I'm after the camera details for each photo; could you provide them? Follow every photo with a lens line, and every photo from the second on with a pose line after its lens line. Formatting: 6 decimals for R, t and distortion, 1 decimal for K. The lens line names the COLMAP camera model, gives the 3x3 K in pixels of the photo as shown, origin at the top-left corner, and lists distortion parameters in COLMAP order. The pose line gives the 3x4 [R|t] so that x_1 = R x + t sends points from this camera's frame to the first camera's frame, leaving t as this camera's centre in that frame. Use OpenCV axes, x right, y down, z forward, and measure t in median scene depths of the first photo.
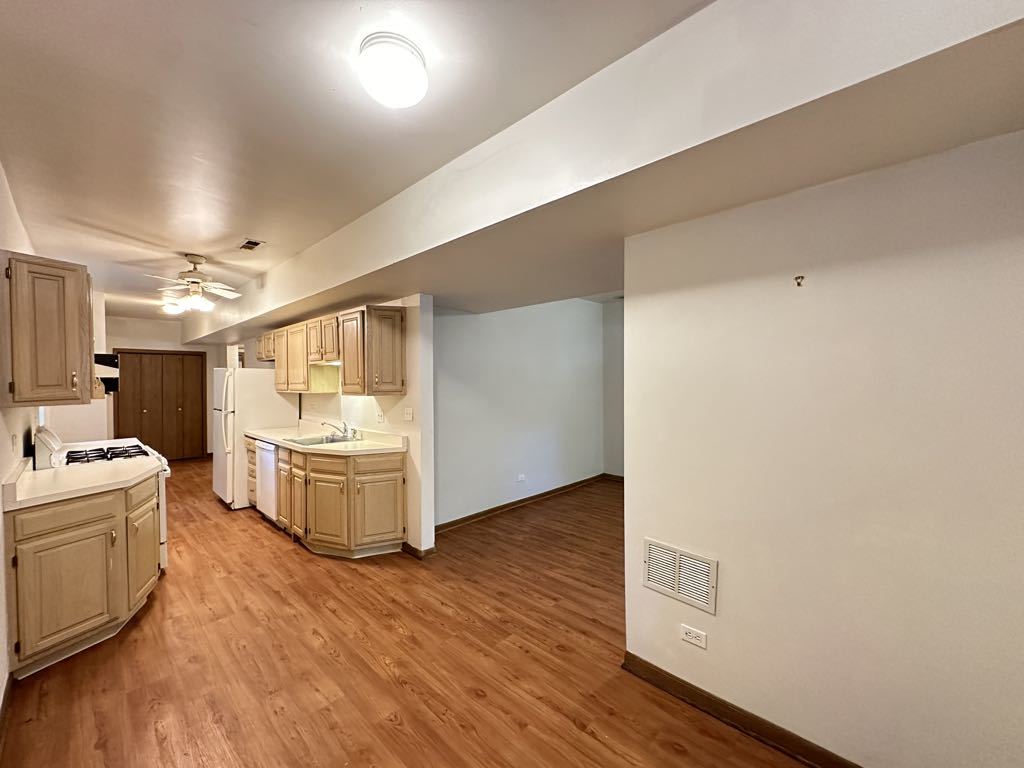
lens RADIAL K [[408.0, 0, 512.0], [0, 408.0, 384.0], [0, 0, 1]] dist [-0.003093, 0.000168]
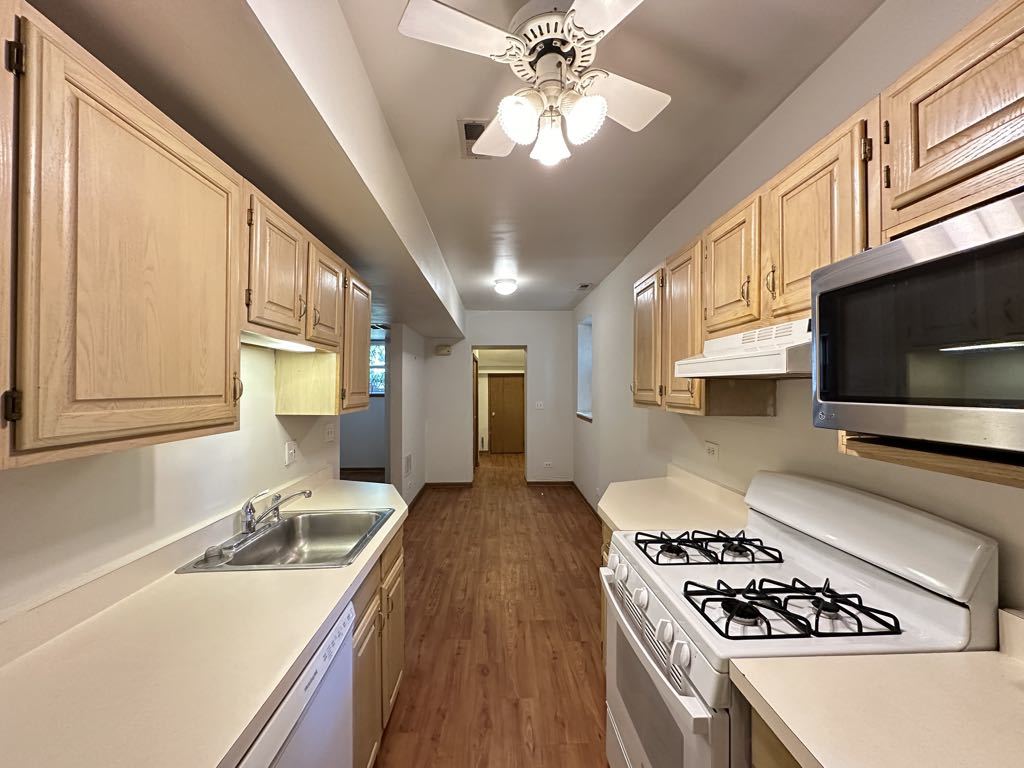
lens RADIAL K [[408.0, 0, 512.0], [0, 408.0, 384.0], [0, 0, 1]] dist [-0.003093, 0.000168]
pose [[-0.712462, 0.012651, 0.701597, -1.000607], [0.012613, 0.999907, -0.005221, -0.007752], [-0.701597, 0.005129, -0.712555, 1.281650]]
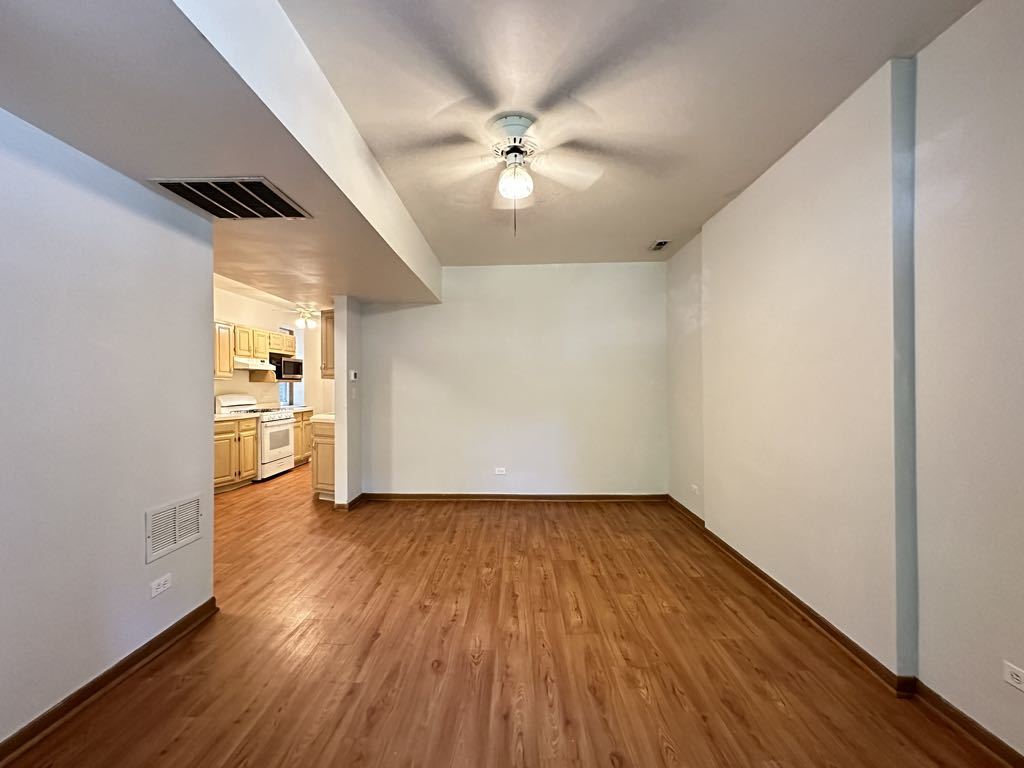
lens RADIAL K [[408.5, 0, 512.0], [0, 408.5, 384.0], [0, 0, 1]] dist [-0.002055, -0.000596]
pose [[0.675495, -0.001468, -0.737363, 1.009543], [-0.006097, 0.999953, -0.007577, 0.051268], [0.737339, 0.009614, 0.675455, 0.534119]]
